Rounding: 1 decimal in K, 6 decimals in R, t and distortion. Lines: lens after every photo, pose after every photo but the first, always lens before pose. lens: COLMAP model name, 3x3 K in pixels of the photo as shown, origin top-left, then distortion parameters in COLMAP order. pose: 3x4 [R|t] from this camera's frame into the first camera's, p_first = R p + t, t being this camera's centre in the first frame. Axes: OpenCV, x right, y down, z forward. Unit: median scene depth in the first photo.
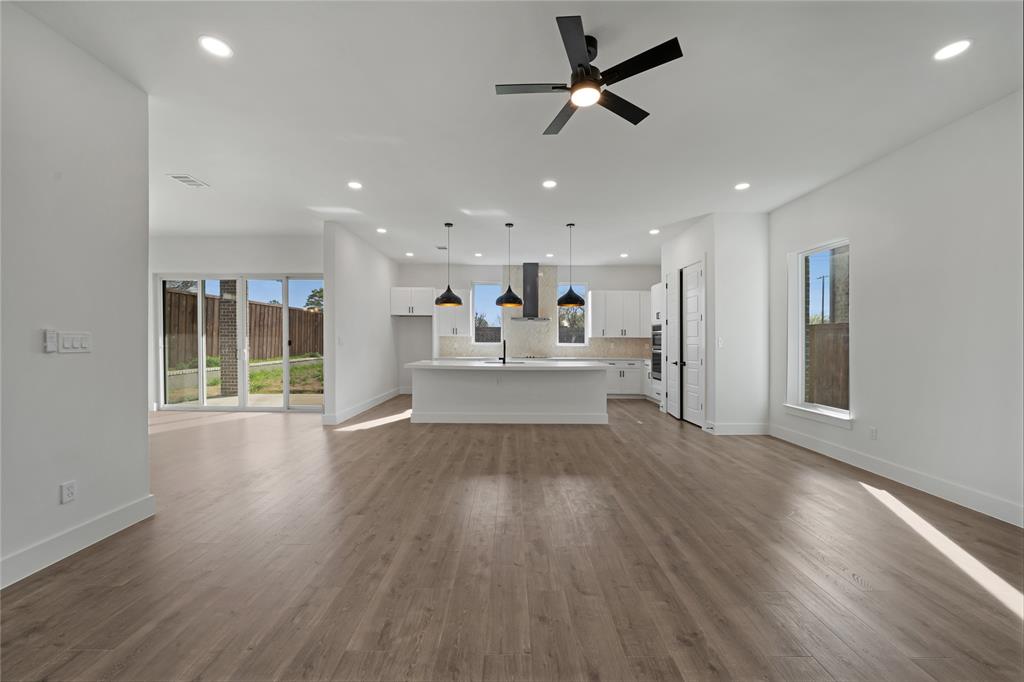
lens RADIAL K [[388.2, 0, 512.0], [0, 388.2, 341.0], [0, 0, 1]] dist [-0.020314, -0.000064]
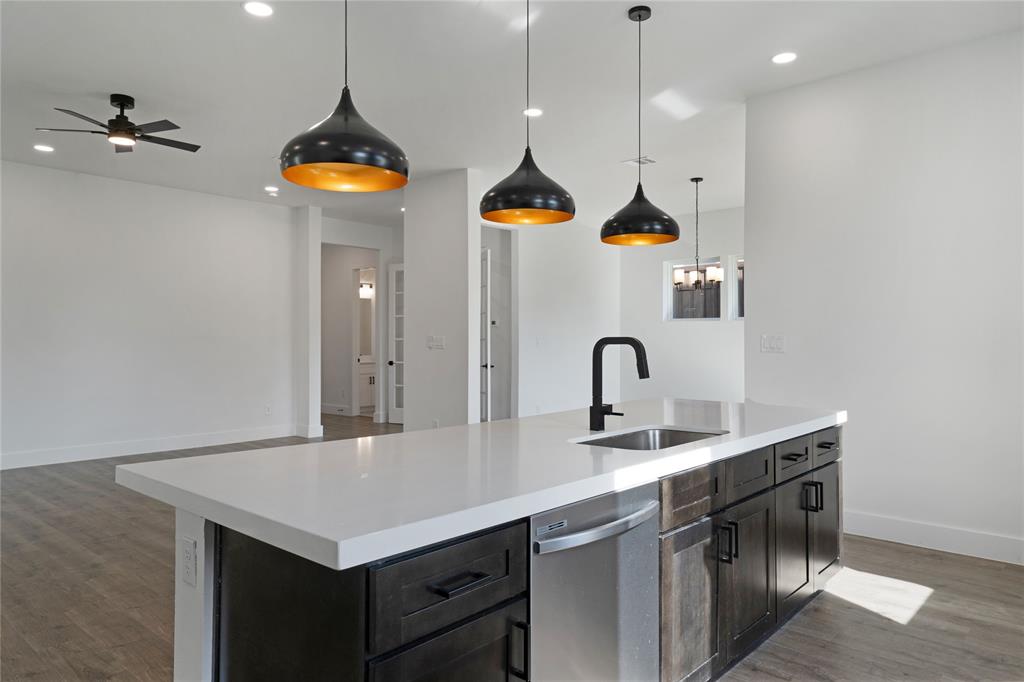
lens RADIAL K [[658.8, 0, 512.0], [0, 658.8, 341.0], [0, 0, 1]] dist [0.016551, 0.002552]
pose [[-0.676840, -0.006557, -0.736101, 0.266070], [-0.005874, 0.999977, -0.003507, -0.000117], [0.736107, 0.001950, -0.676862, 0.977935]]
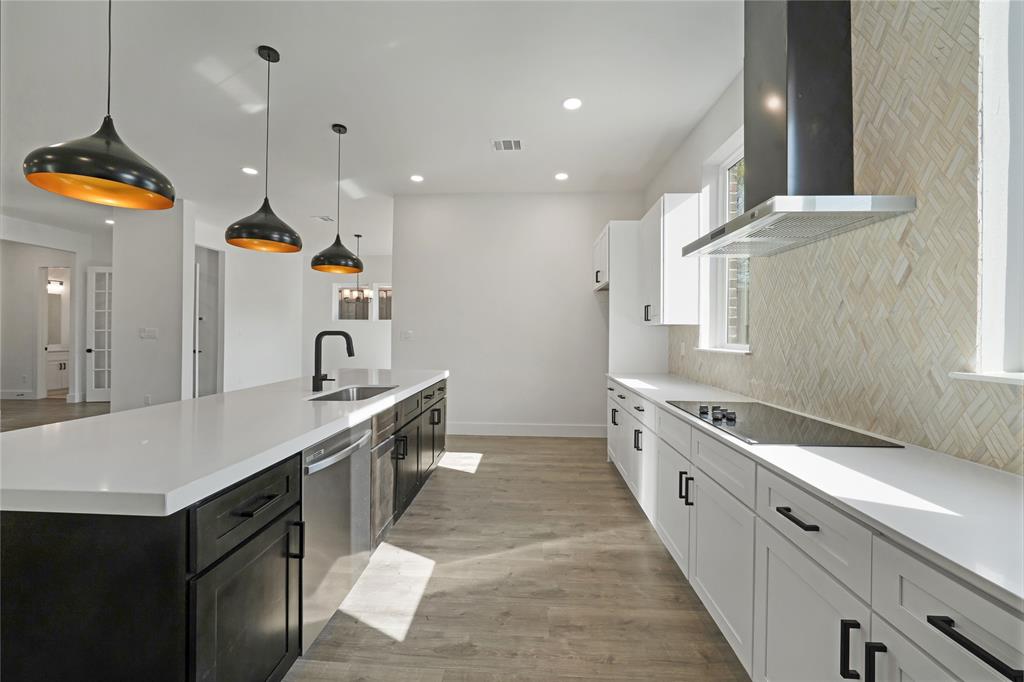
lens RADIAL K [[388.2, 0, 512.0], [0, 388.2, 341.0], [0, 0, 1]] dist [-0.020314, -0.000064]
pose [[-0.059709, 0.009391, -0.998172, 0.282679], [-0.009188, 0.999908, 0.009957, 0.000071], [0.998174, 0.009765, -0.059617, 0.951811]]
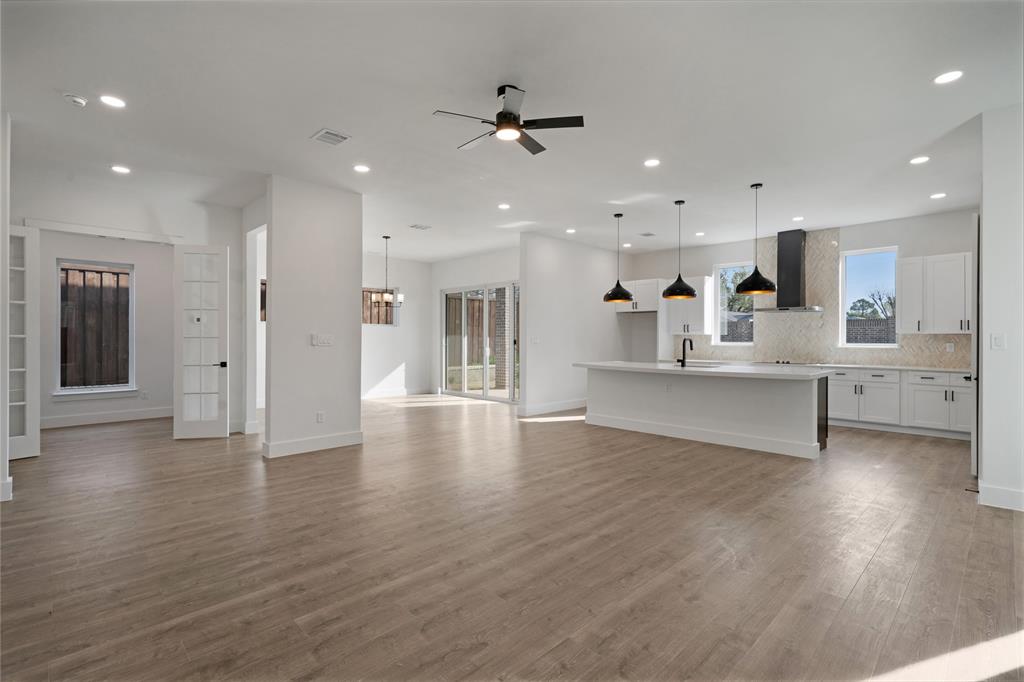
lens RADIAL K [[495.5, 0, 490.4], [0, 495.5, 335.6], [0, 0, 1]] dist [-0.021848, -0.000036]
pose [[0.670756, -0.009305, -0.741620, 0.380788], [0.000010, 0.999921, -0.012536, 0.003213], [0.741678, 0.008401, 0.670703, -0.016666]]
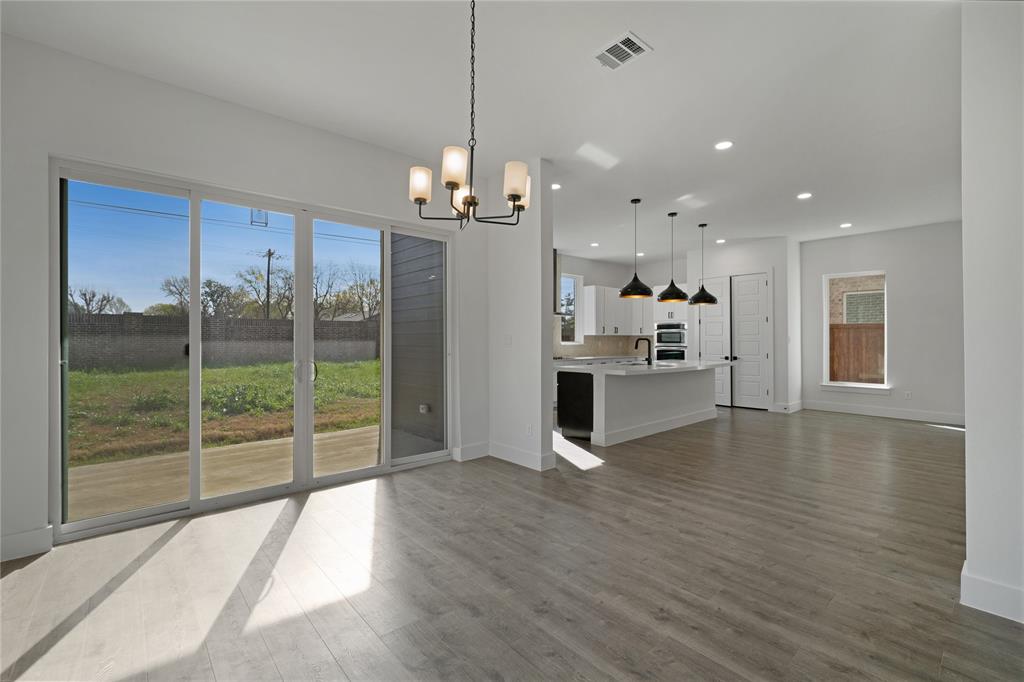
lens RADIAL K [[470.4, 0, 503.8], [0, 470.4, 337.4], [0, 0, 1]] dist [0.000575, -0.000006]
pose [[0.755094, -0.005255, 0.655596, -0.773520], [0.006112, 0.999981, 0.000976, -0.006804], [-0.655589, 0.003270, 0.755111, 0.303100]]
